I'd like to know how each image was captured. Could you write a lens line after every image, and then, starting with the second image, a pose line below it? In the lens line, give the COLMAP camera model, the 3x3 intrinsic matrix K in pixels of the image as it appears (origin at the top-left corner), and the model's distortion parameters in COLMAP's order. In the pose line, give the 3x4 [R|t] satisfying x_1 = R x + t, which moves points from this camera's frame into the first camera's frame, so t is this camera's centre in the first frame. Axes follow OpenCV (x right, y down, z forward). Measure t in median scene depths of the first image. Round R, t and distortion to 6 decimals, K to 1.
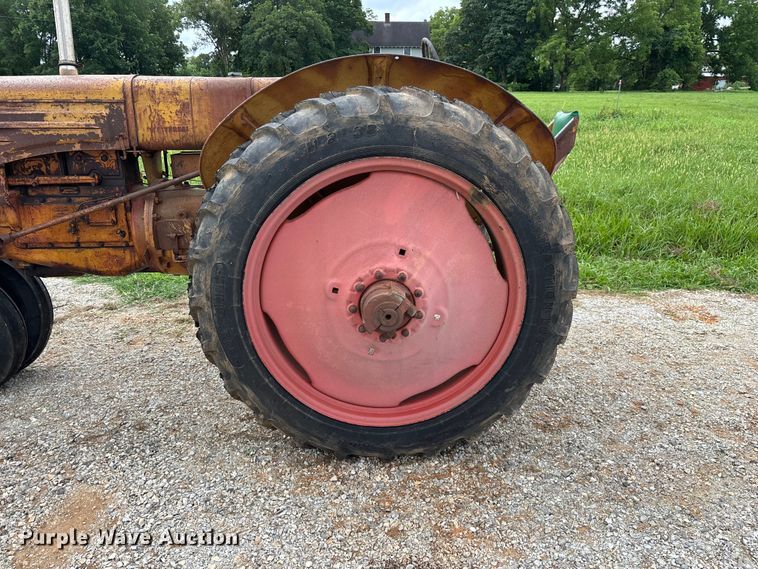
lens RADIAL K [[568.2, 0, 383.8], [0, 568.2, 278.0], [0, 0, 1]] dist [0.064242, -0.074340]
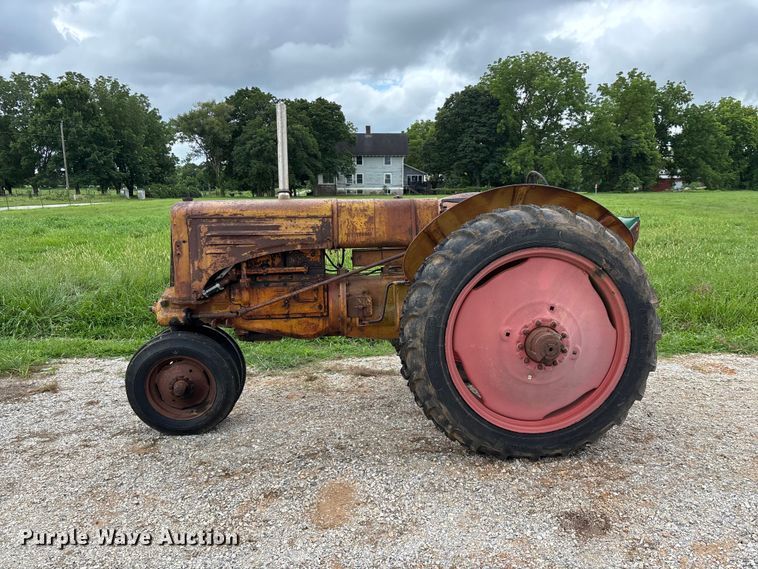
lens RADIAL K [[565.8, 0, 383.0], [0, 565.8, 285.6], [0, 0, 1]] dist [0.058483, -0.059384]
pose [[0.999113, -0.019849, 0.037131, -0.380324], [0.025407, 0.987467, -0.155766, 0.096252], [-0.033574, 0.156572, 0.987096, -0.403928]]
